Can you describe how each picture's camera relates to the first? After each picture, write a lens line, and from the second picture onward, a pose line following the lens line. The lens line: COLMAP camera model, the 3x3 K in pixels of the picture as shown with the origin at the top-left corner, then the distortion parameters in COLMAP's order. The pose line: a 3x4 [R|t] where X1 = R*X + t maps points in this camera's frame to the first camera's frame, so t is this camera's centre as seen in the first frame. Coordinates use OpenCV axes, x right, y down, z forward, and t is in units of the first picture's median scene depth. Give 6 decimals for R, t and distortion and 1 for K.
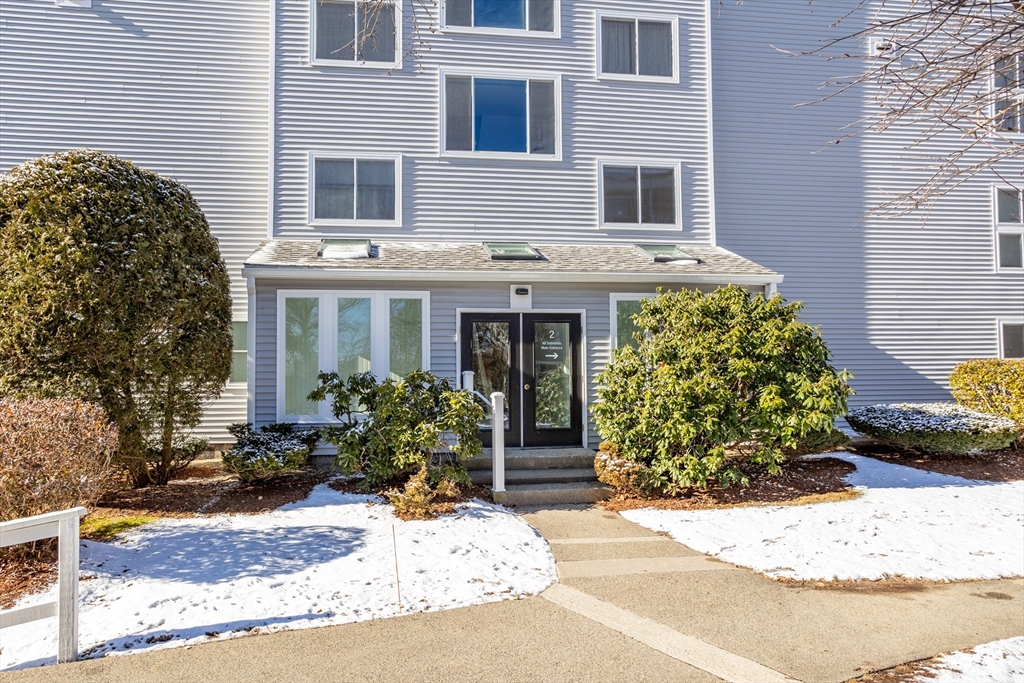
lens RADIAL K [[1273.2, 0, 512.0], [0, 1273.2, 341.5], [0, 0, 1]] dist [-0.029106, 0.042931]
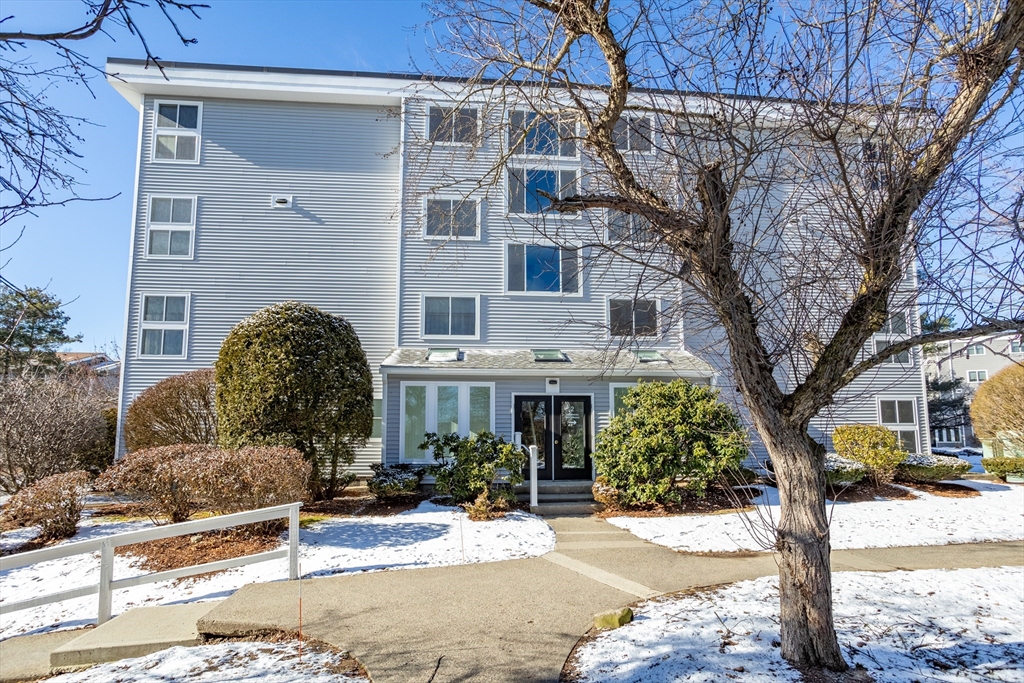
lens RADIAL K [[852.4, 0, 512.0], [0, 852.4, 341.5], [0, 0, 1]] dist [-0.090655, 0.001370]
pose [[0.998617, -0.000095, -0.052576, 0.020013], [-0.004191, 0.996673, -0.081395, -0.004159], [0.052409, 0.081503, 0.995294, -0.107561]]
